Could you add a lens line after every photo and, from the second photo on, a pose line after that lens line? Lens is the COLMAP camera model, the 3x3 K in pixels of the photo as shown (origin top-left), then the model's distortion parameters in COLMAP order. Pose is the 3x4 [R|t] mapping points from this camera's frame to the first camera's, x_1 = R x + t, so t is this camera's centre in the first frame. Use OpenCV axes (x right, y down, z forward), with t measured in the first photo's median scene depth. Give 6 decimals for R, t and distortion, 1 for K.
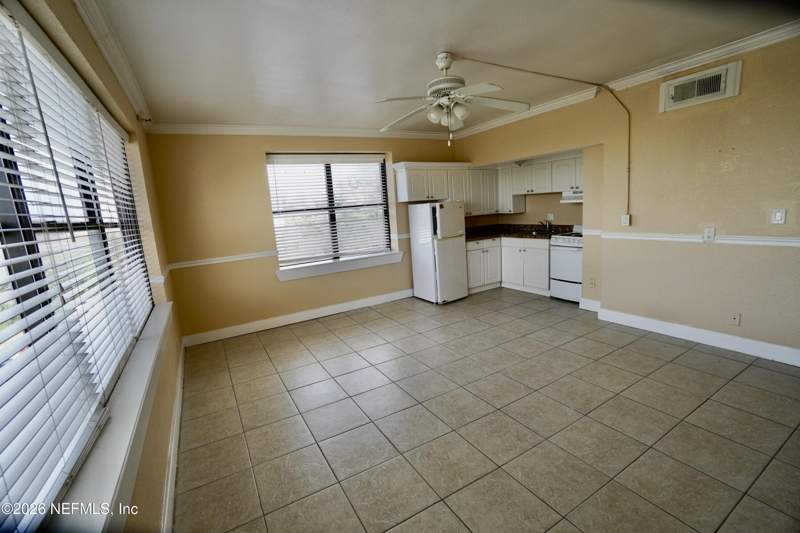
lens RADIAL K [[352.6, 0, 393.5], [0, 352.6, 266.1], [0, 0, 1]] dist [-0.036766, 0.002972]
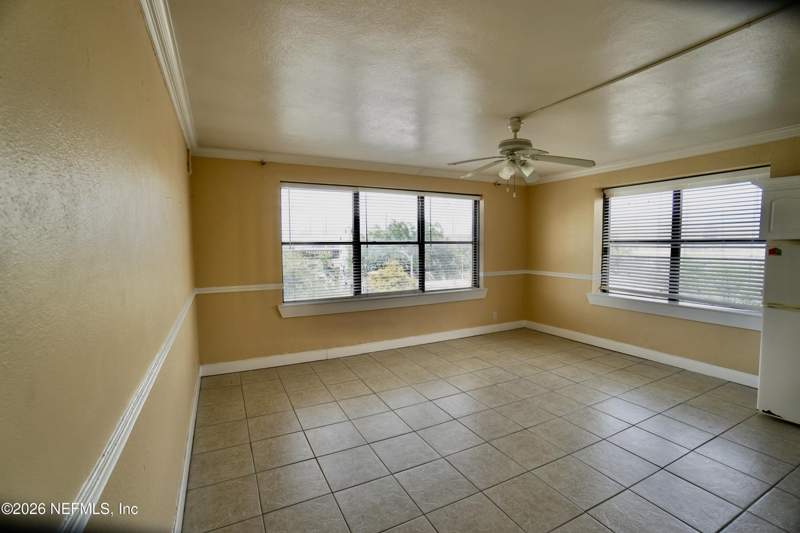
lens RADIAL K [[352.6, 0, 396.6], [0, 352.6, 263.5], [0, 0, 1]] dist [-0.036766, 0.002972]
pose [[-0.034275, 0.137698, -0.989881, 0.800363], [-0.161475, 0.976687, 0.141453, -0.141755], [0.986281, 0.164690, -0.011241, 0.408592]]
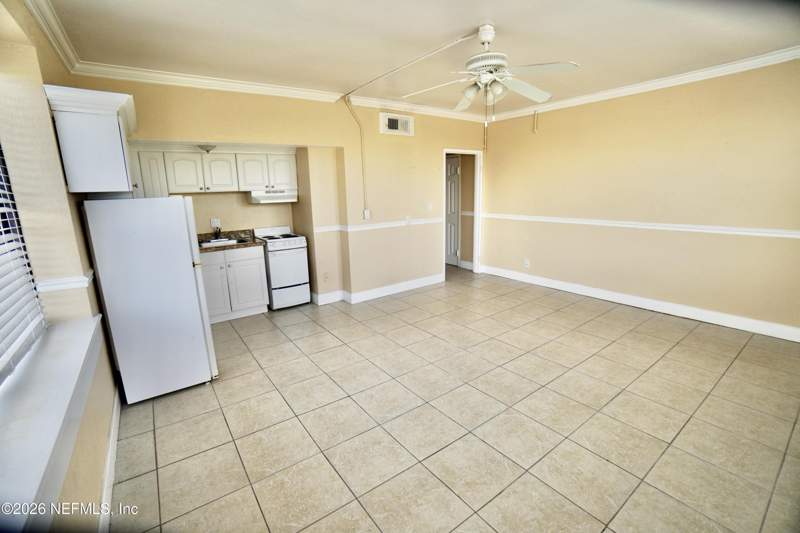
lens RADIAL K [[352.6, 0, 398.7], [0, 352.6, 263.3], [0, 0, 1]] dist [-0.036766, 0.002972]
pose [[-0.112639, -0.143212, 0.983261, -0.489619], [0.198692, 0.966326, 0.163507, -0.120692], [-0.973568, 0.213784, -0.080391, 0.840730]]
